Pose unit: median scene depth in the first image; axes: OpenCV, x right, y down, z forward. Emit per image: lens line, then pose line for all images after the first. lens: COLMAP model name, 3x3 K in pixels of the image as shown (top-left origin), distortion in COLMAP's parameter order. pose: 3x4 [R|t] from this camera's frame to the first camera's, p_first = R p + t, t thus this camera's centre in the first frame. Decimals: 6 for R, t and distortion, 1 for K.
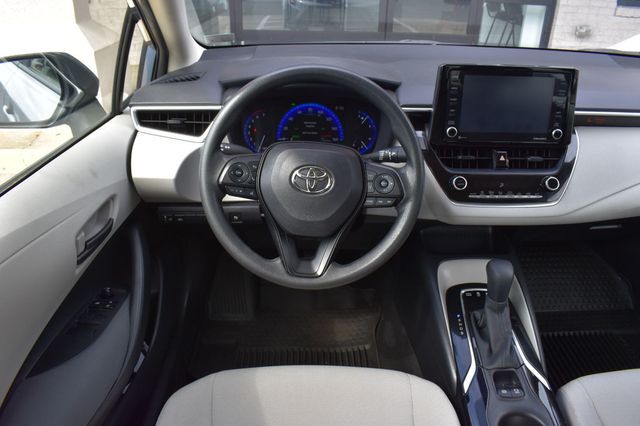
lens RADIAL K [[493.7, 0, 320.0], [0, 493.7, 213.0], [0, 0, 1]] dist [-0.096105, 0.006115]
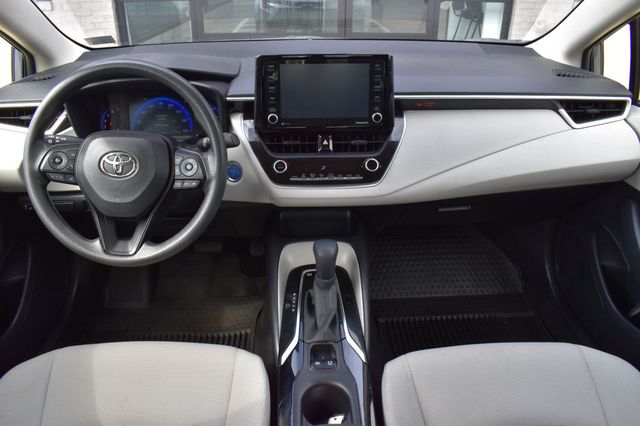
lens RADIAL K [[493.7, 0, 320.0], [0, 493.7, 213.0], [0, 0, 1]] dist [-0.096105, 0.006115]
pose [[0.999782, -0.019984, 0.006007, 0.358105], [0.020017, 0.999784, -0.005541, 0.045976], [-0.005895, 0.005660, 0.999967, -0.063475]]
